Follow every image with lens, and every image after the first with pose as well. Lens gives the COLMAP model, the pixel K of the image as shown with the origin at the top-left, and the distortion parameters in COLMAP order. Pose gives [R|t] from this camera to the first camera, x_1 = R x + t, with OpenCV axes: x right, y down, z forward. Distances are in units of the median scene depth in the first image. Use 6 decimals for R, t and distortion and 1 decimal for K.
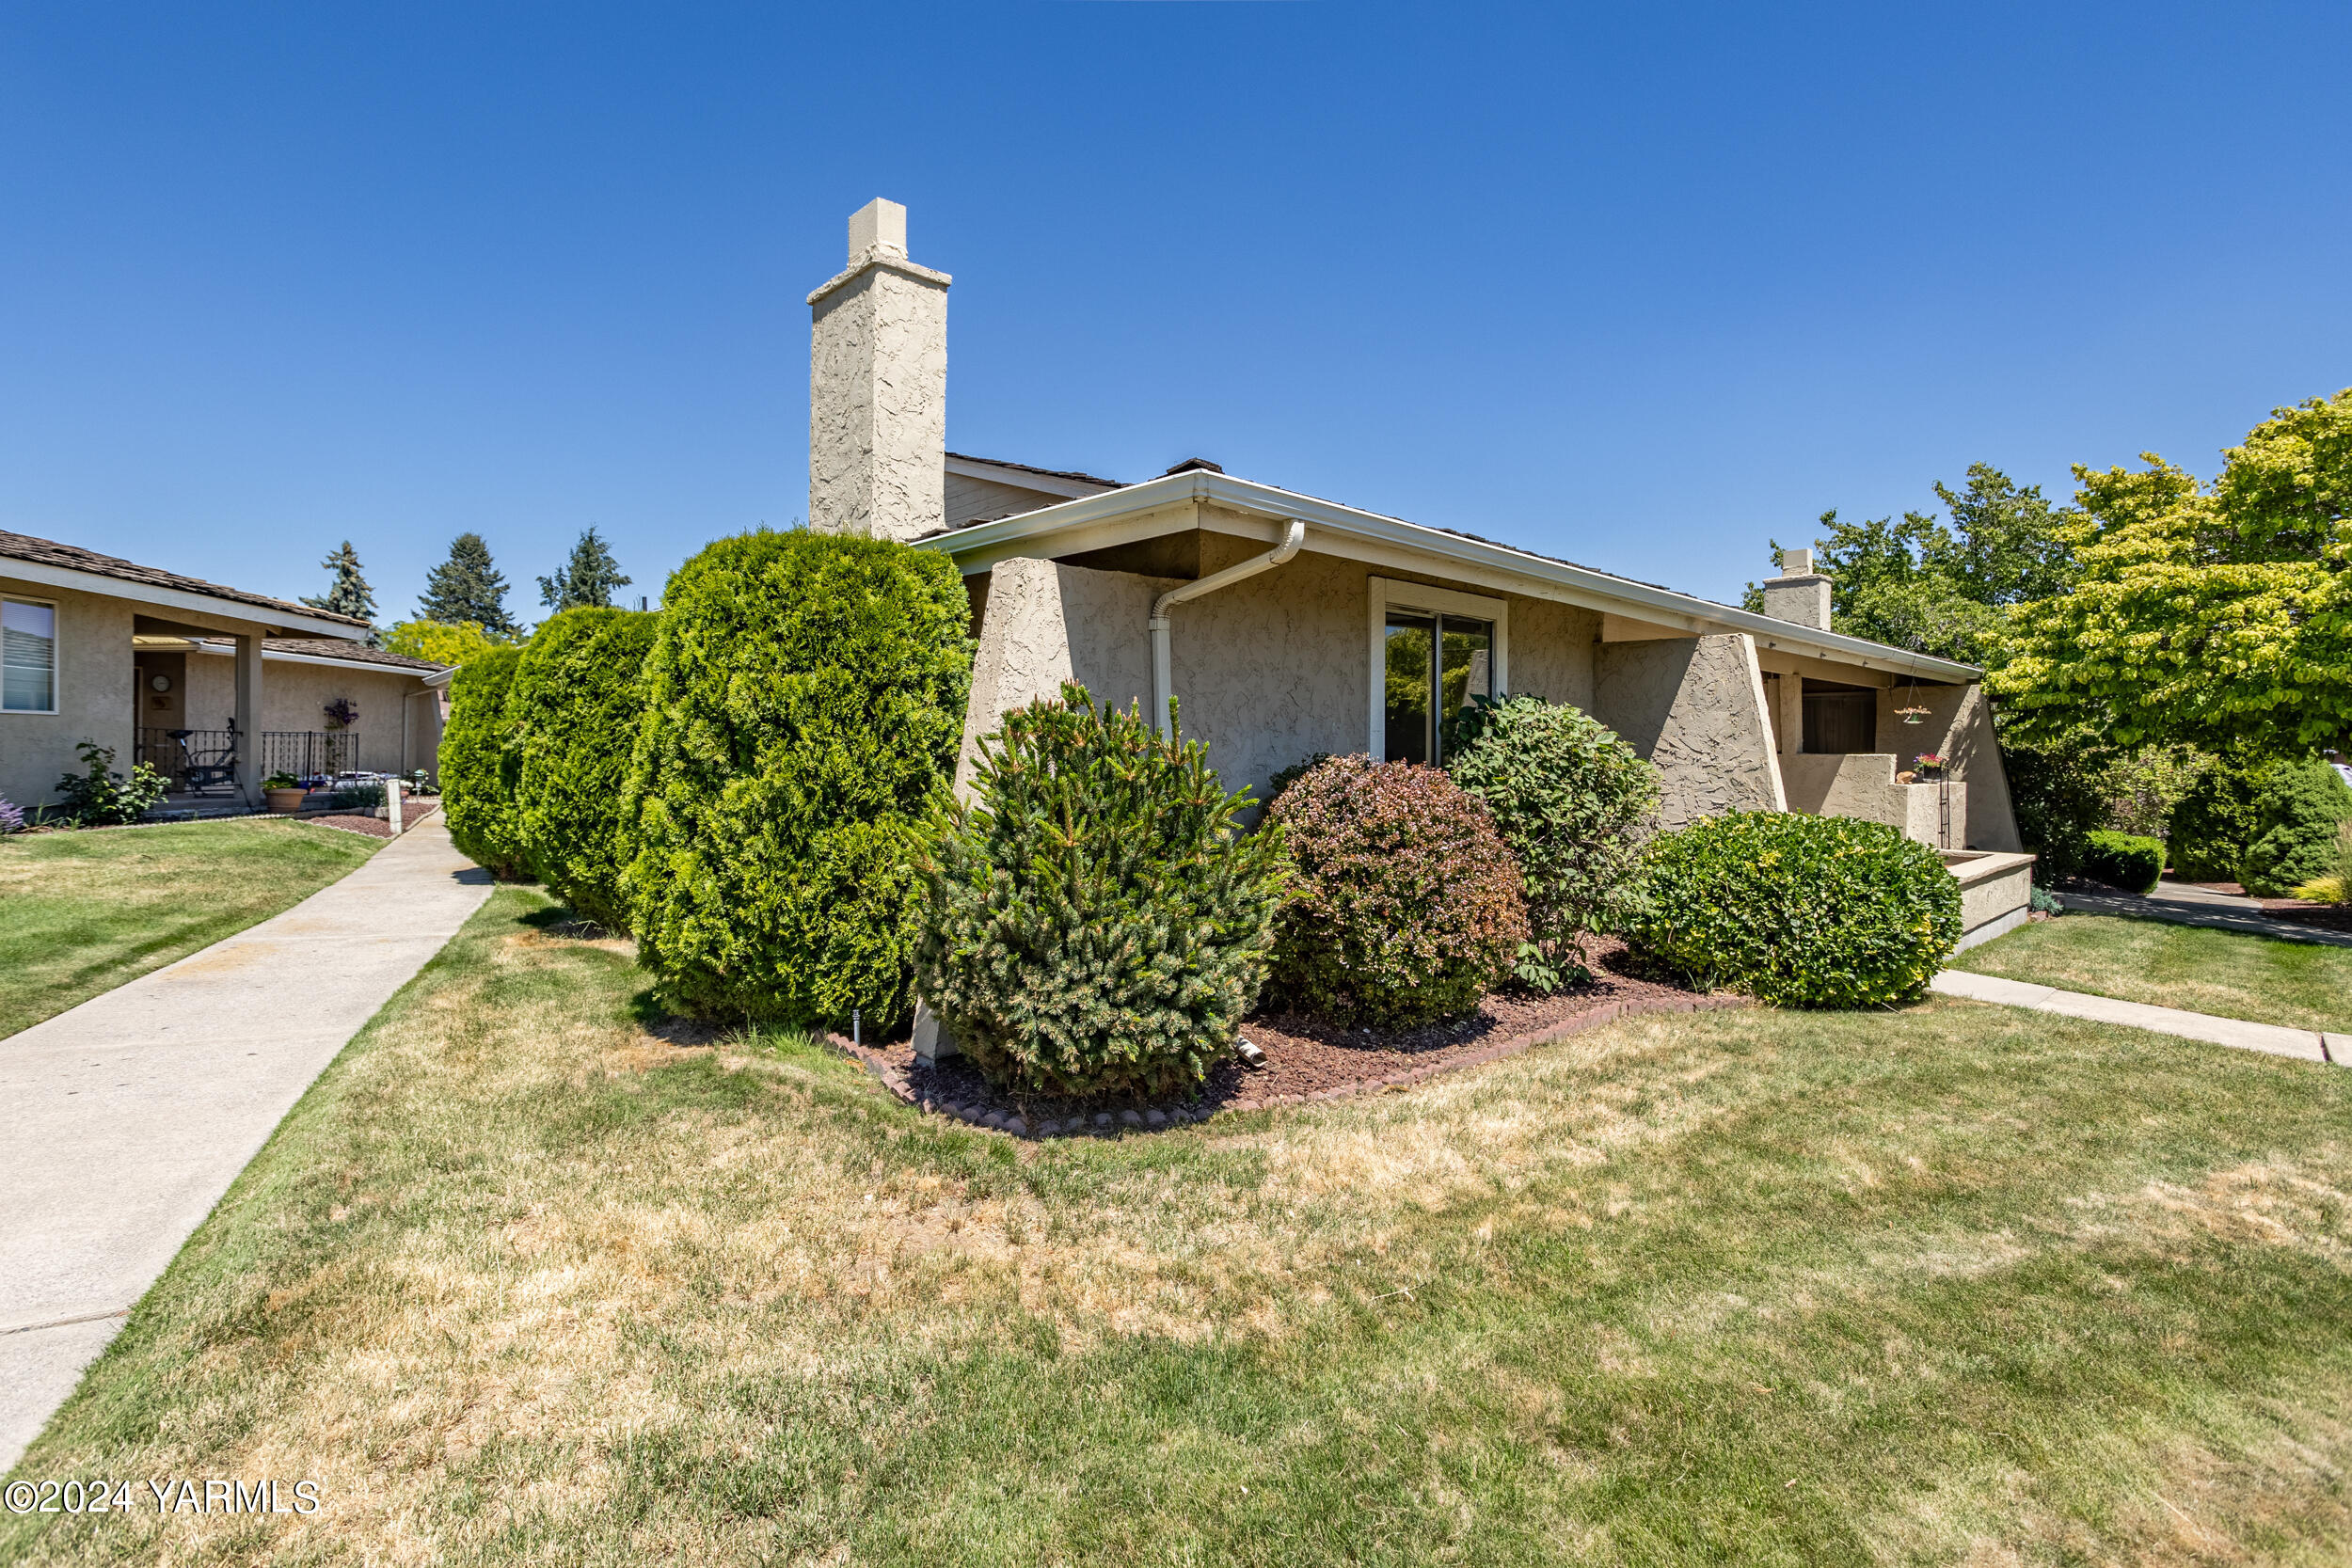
lens RADIAL K [[1099.7, 0, 1179.9], [0, 1099.7, 793.5], [0, 0, 1]] dist [-0.016386, 0.020929]
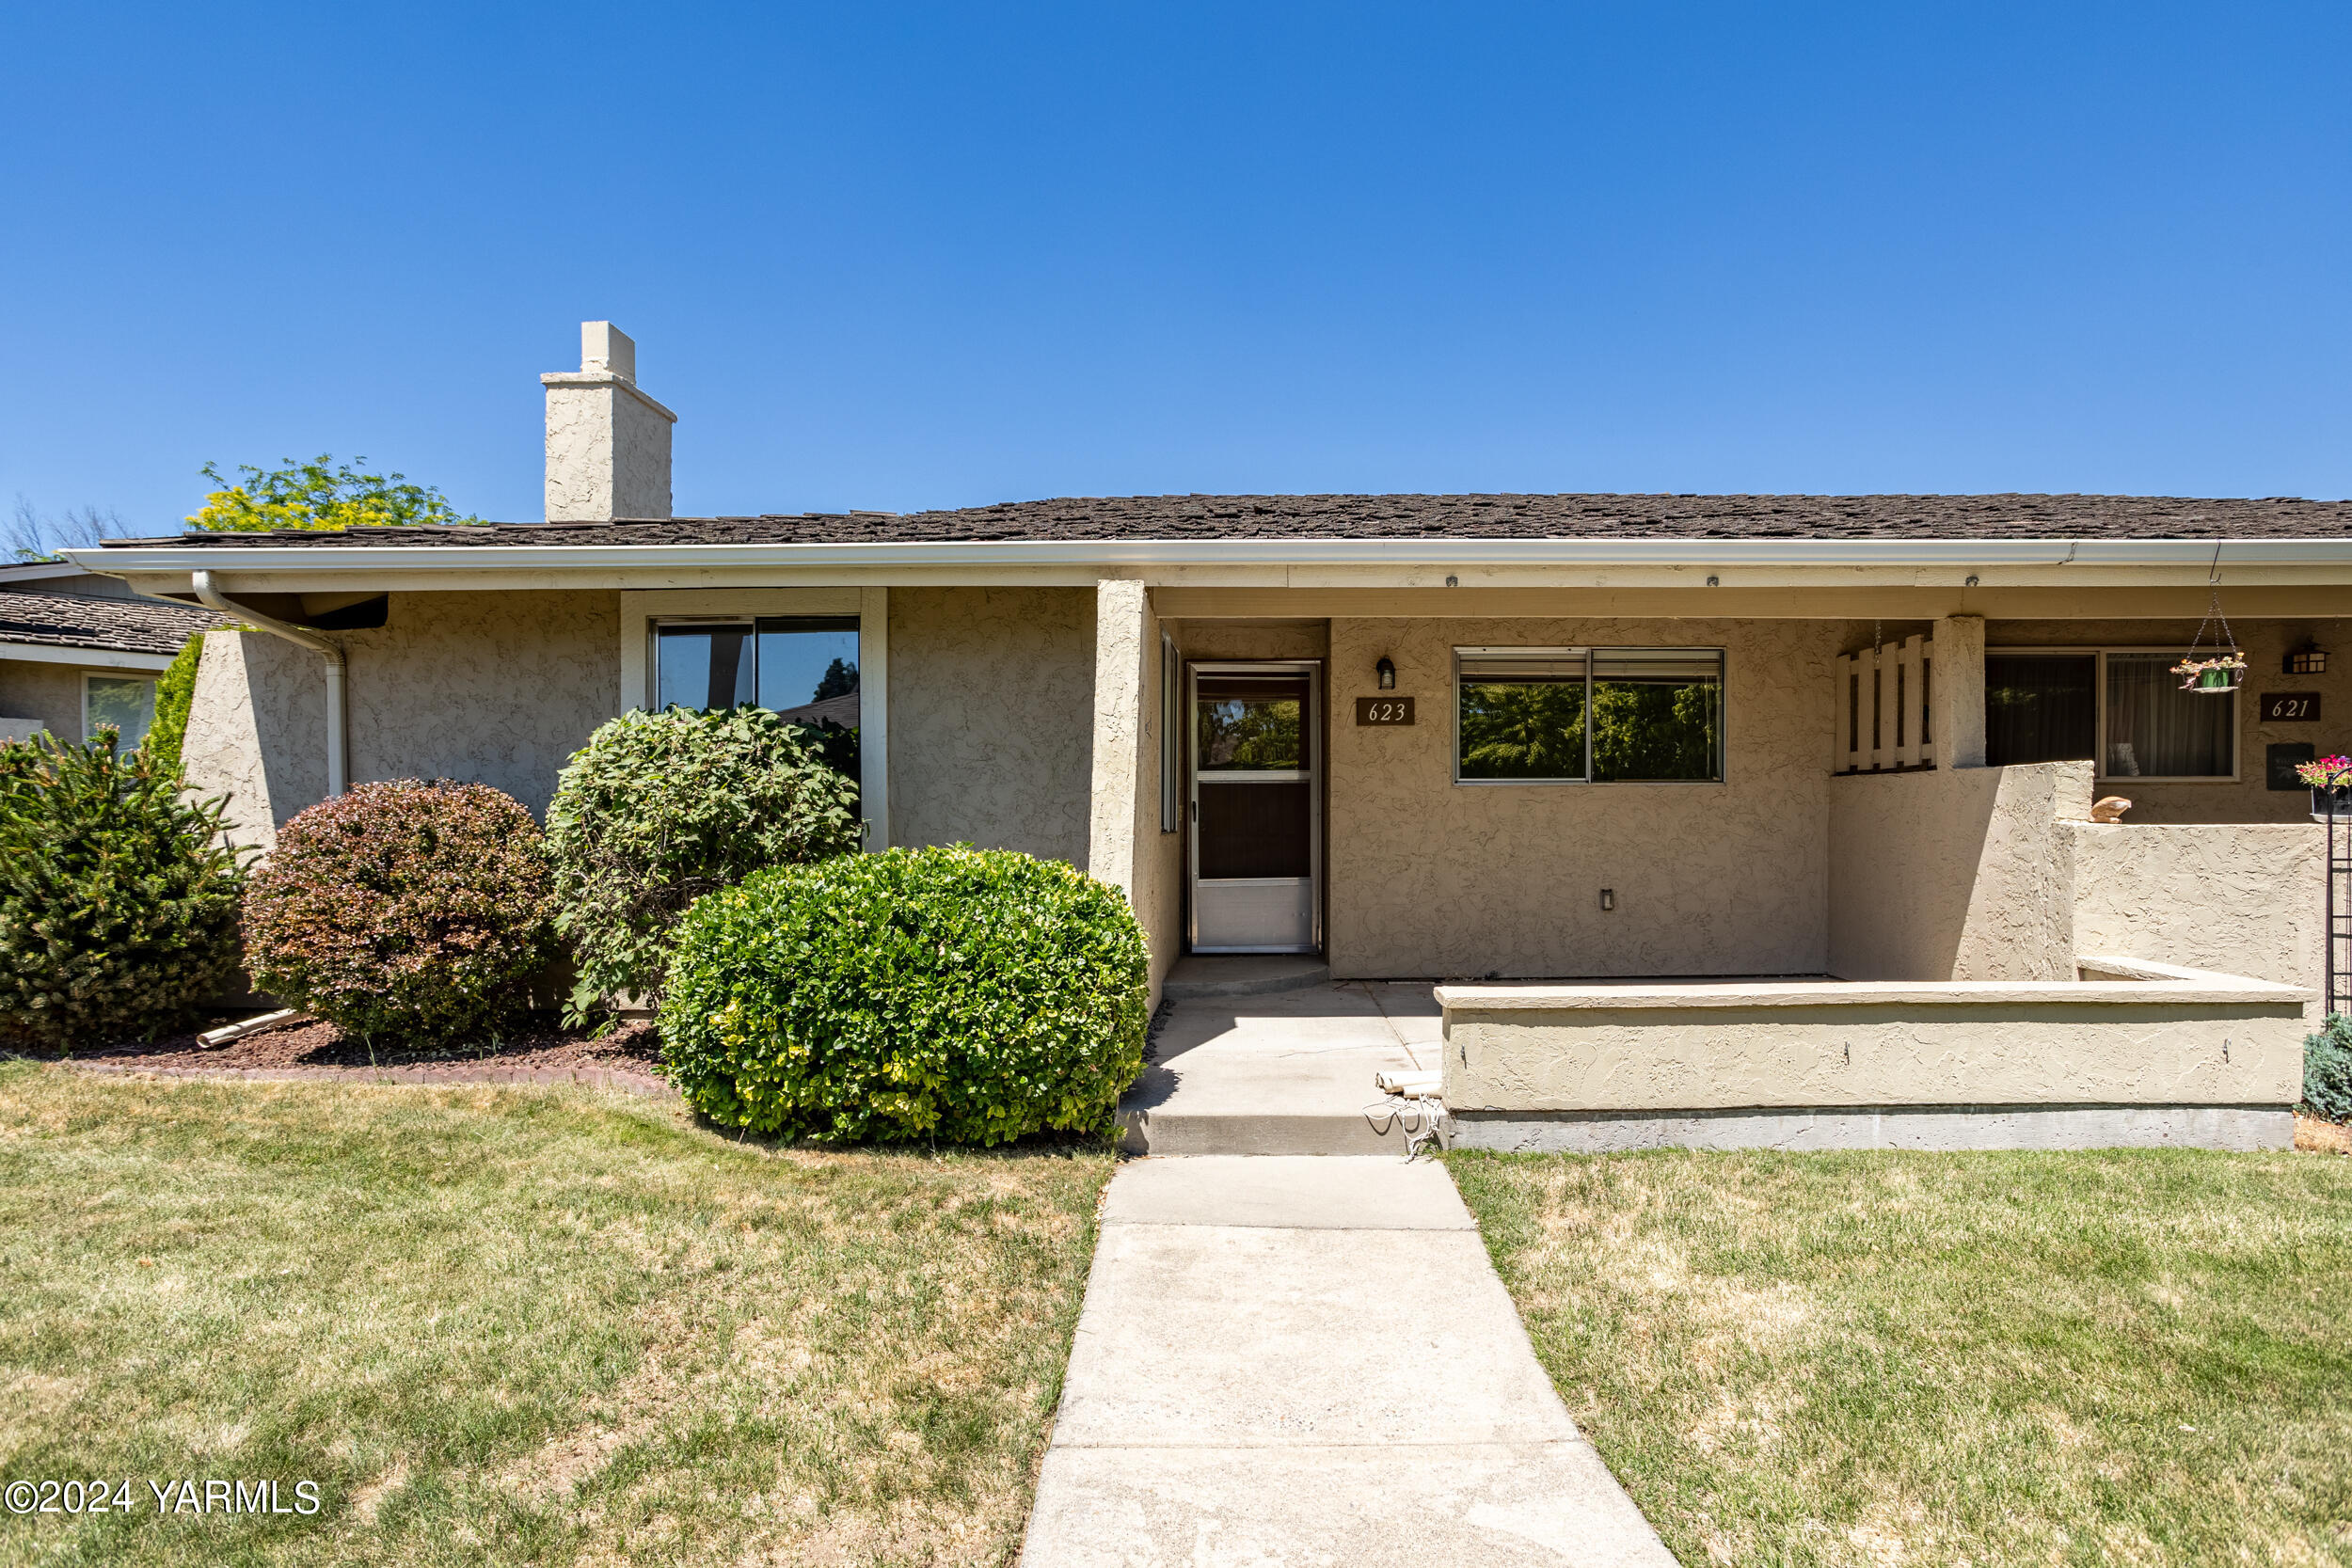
lens RADIAL K [[1216.8, 0, 1242.5], [0, 1216.8, 832.5], [0, 0, 1]] dist [-0.058424, 0.036481]
pose [[0.722456, -0.001956, -0.691414, 1.342530], [-0.016274, 0.999671, -0.019833, 0.021164], [0.691225, 0.025580, 0.722187, 0.669096]]
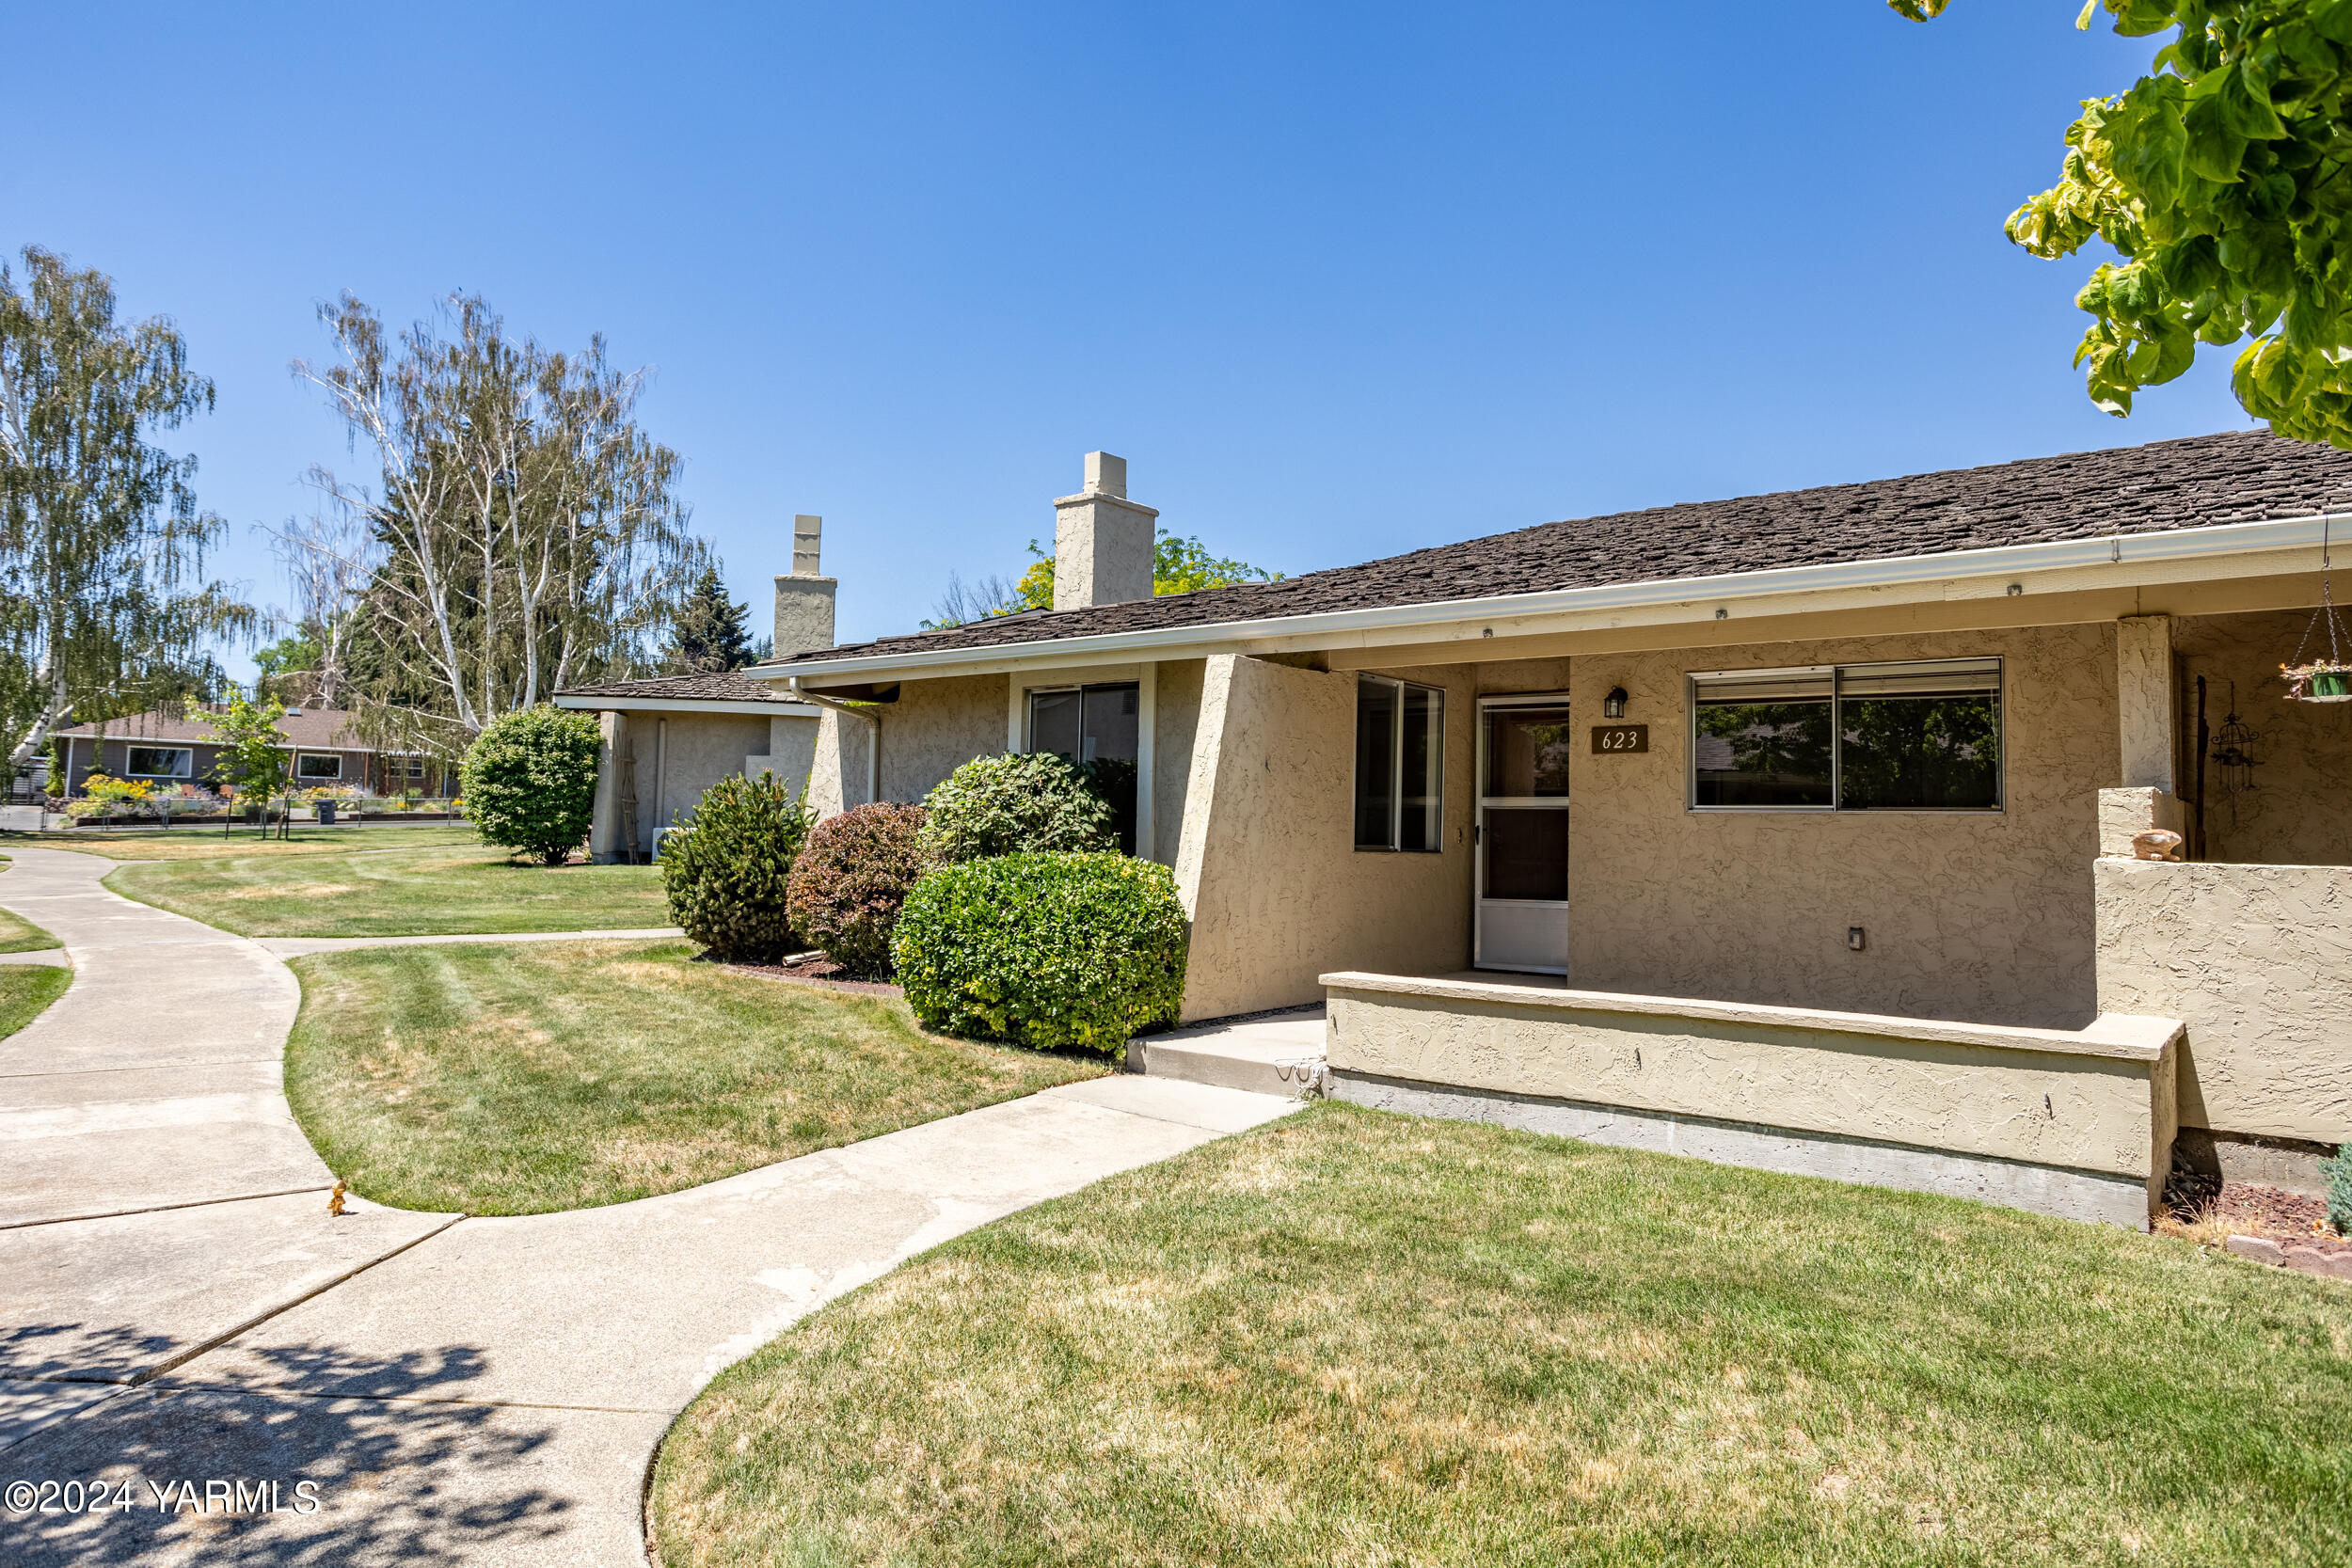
lens RADIAL K [[1417.4, 0, 1170.8], [0, 1417.4, 747.9], [0, 0, 1]] dist [0.001454, 0.000918]
pose [[0.144467, -0.068572, -0.987131, 2.023792], [-0.055747, 0.995447, -0.077308, 0.019827], [0.987938, 0.066198, 0.139987, 1.014789]]
